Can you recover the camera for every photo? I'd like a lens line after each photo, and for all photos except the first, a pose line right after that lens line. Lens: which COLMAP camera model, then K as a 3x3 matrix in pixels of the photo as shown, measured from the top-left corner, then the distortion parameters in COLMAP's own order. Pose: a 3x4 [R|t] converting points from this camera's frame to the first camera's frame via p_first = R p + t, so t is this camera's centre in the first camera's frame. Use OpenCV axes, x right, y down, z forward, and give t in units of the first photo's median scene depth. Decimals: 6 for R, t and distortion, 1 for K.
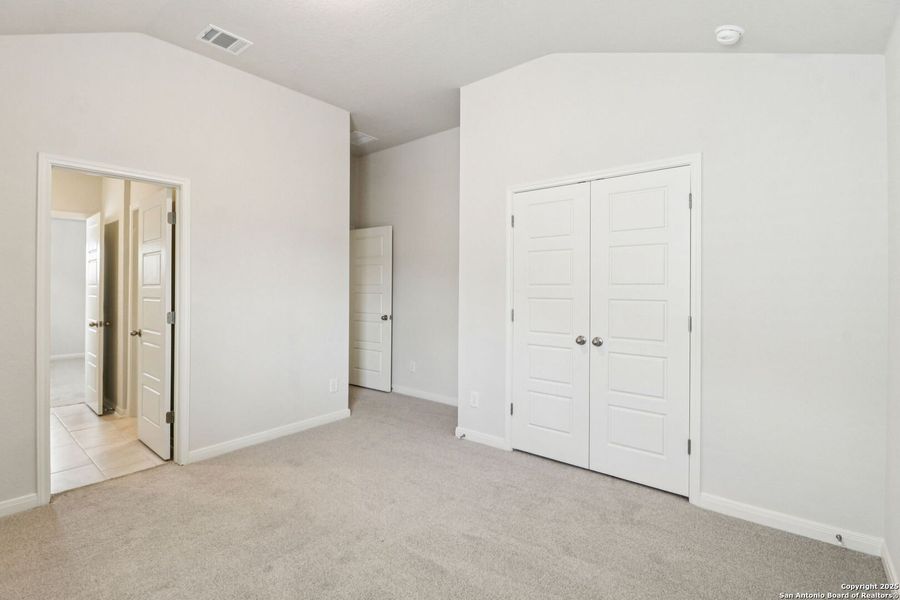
lens RADIAL K [[427.6, 0, 445.8], [0, 427.6, 296.0], [0, 0, 1]] dist [-0.000997, -0.001025]
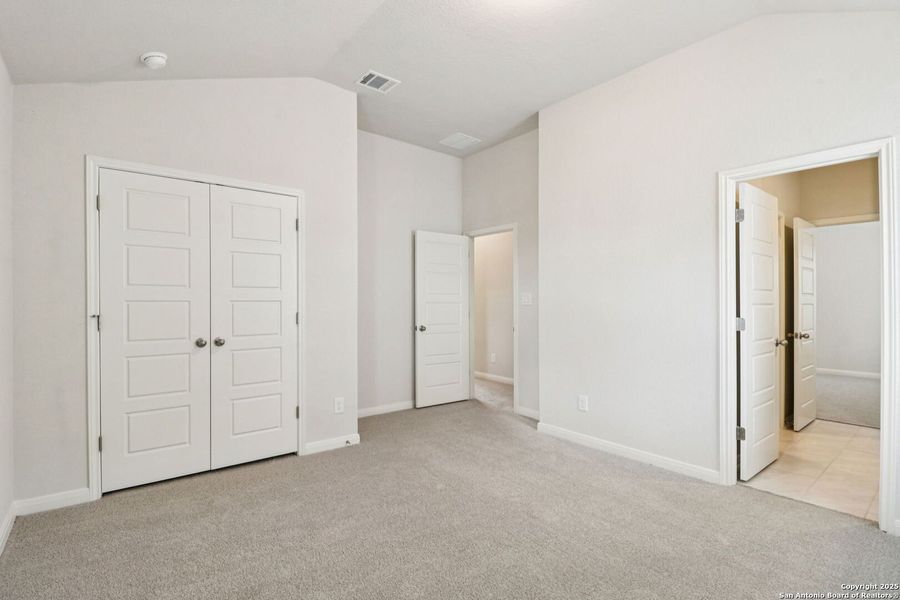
lens RADIAL K [[427.6, 0, 445.8], [0, 427.6, 296.0], [0, 0, 1]] dist [-0.000997, -0.001025]
pose [[0.213186, -0.003142, 0.977007, -0.514892], [0.009434, 0.999955, 0.001157, -0.000650], [-0.976966, 0.008970, 0.213206, 0.232654]]
